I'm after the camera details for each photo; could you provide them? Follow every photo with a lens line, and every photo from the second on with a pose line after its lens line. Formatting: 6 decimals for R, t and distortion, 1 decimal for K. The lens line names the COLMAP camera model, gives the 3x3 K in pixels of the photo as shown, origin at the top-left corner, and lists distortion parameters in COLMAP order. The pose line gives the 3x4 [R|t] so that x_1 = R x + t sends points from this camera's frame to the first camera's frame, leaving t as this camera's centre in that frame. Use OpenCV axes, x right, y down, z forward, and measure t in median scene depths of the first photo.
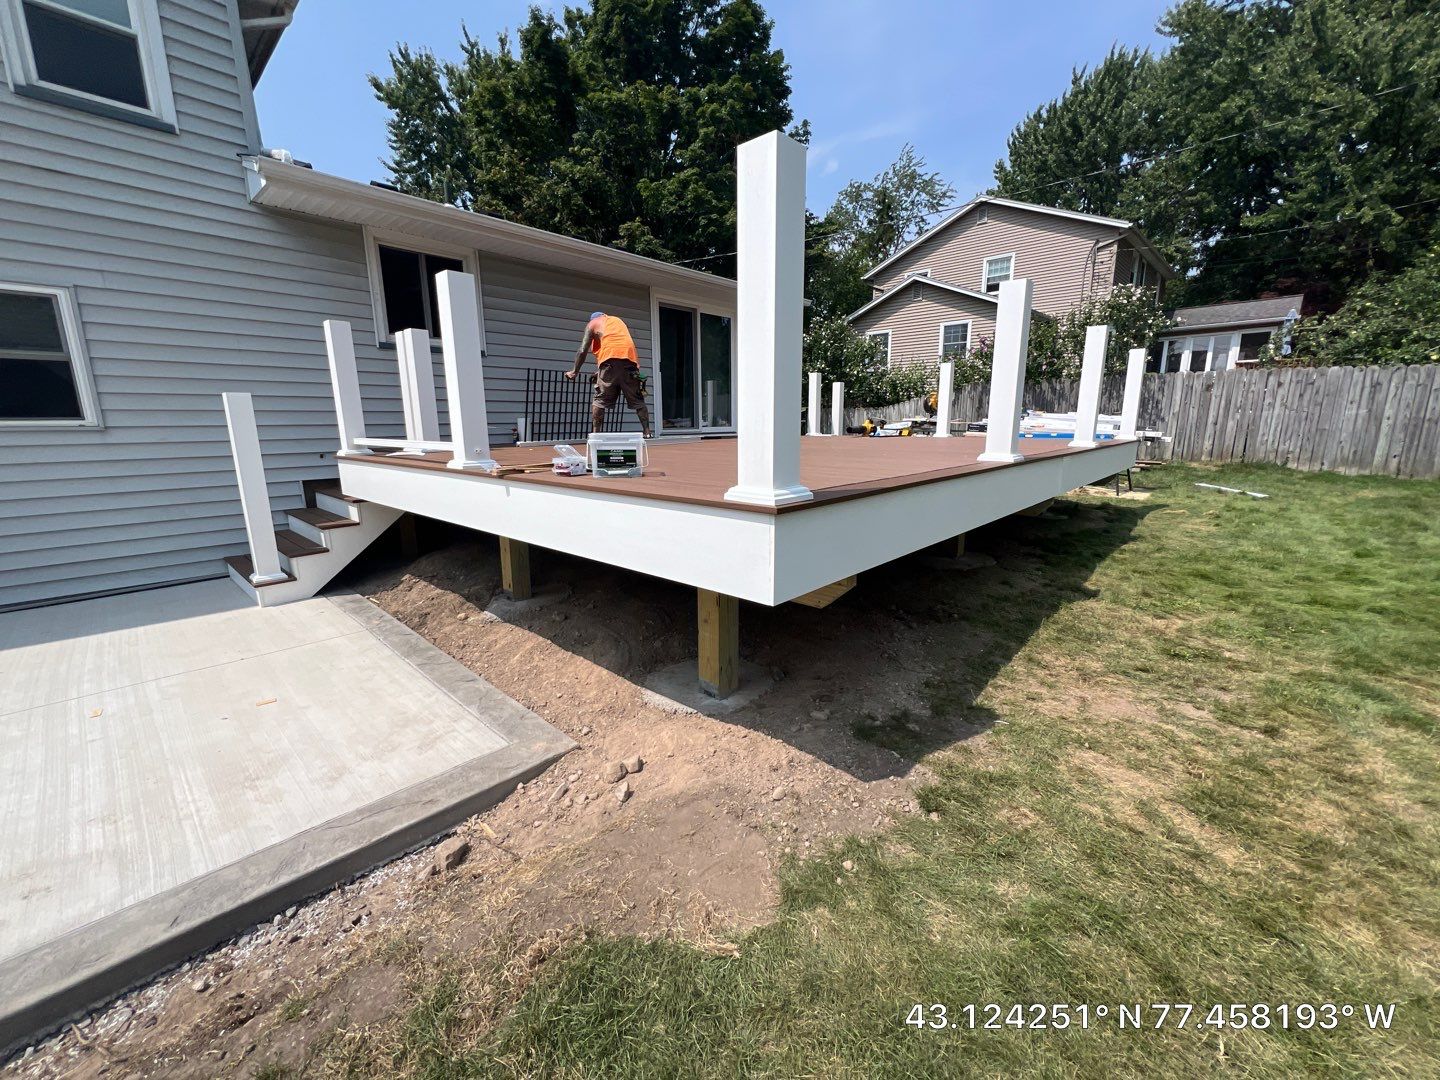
lens RADIAL K [[585.8, 0, 723.3], [0, 585.8, 544.9], [0, 0, 1]] dist [0.000050, 0.000218]
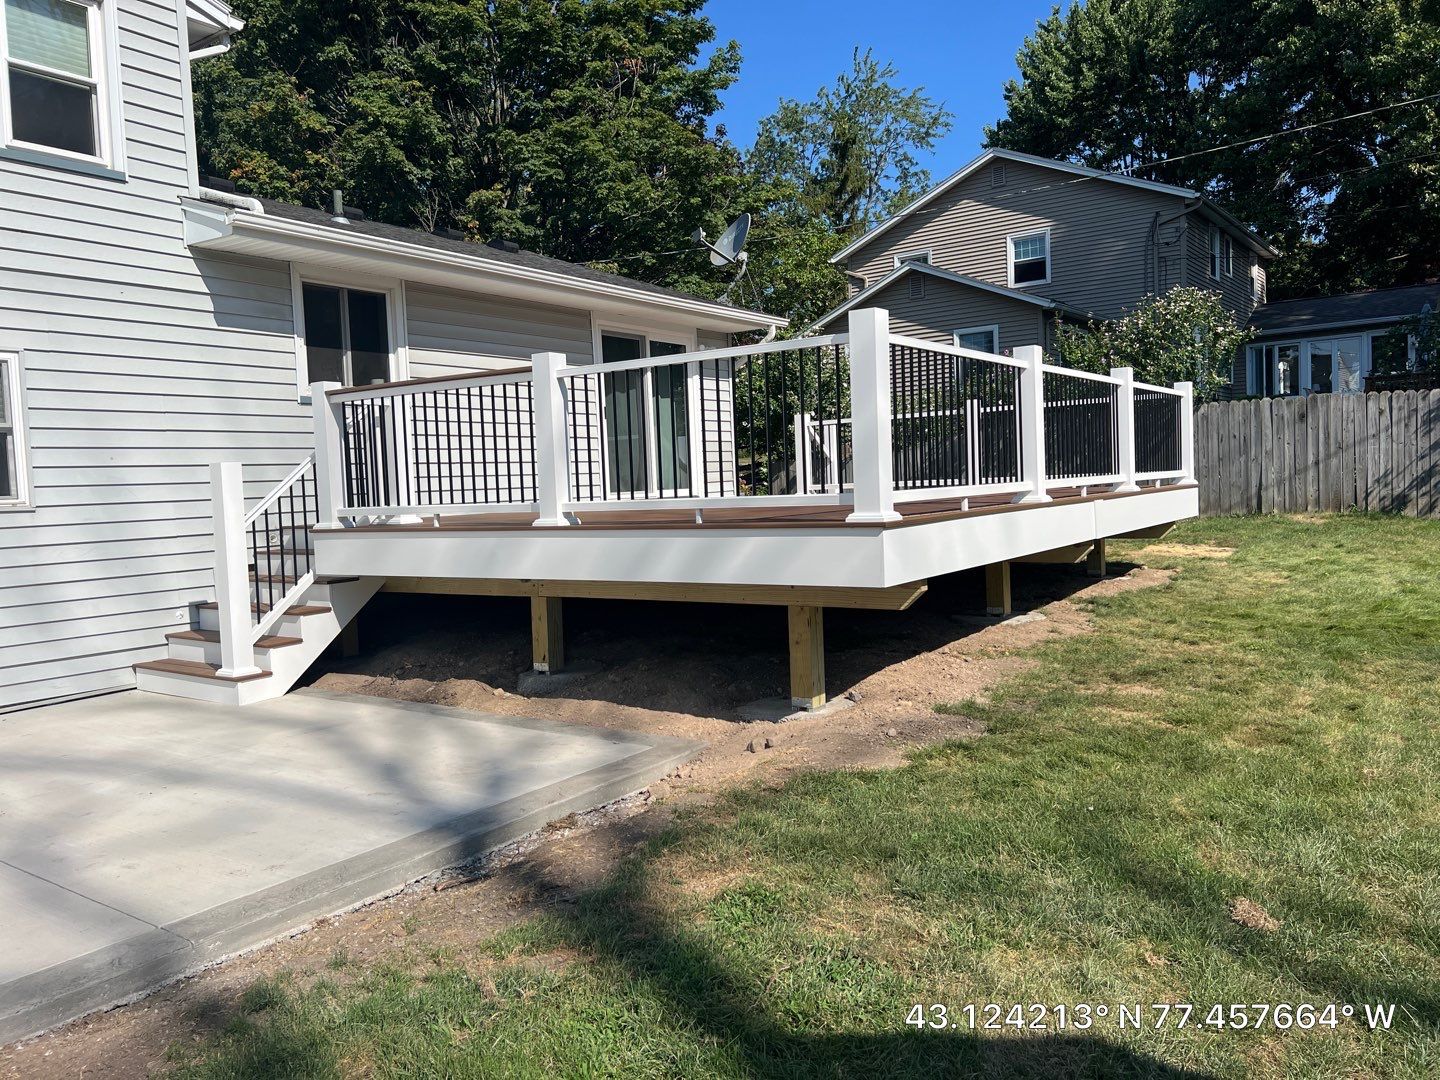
lens RADIAL K [[1123.1, 0, 747.3], [0, 1123.1, 542.1], [0, 0, 1]] dist [0.007072, 0.002521]
pose [[0.986751, -0.041431, 0.156861, -0.136190], [0.065582, 0.986191, -0.152072, 0.075597], [-0.148395, 0.160344, 0.975843, -0.335109]]
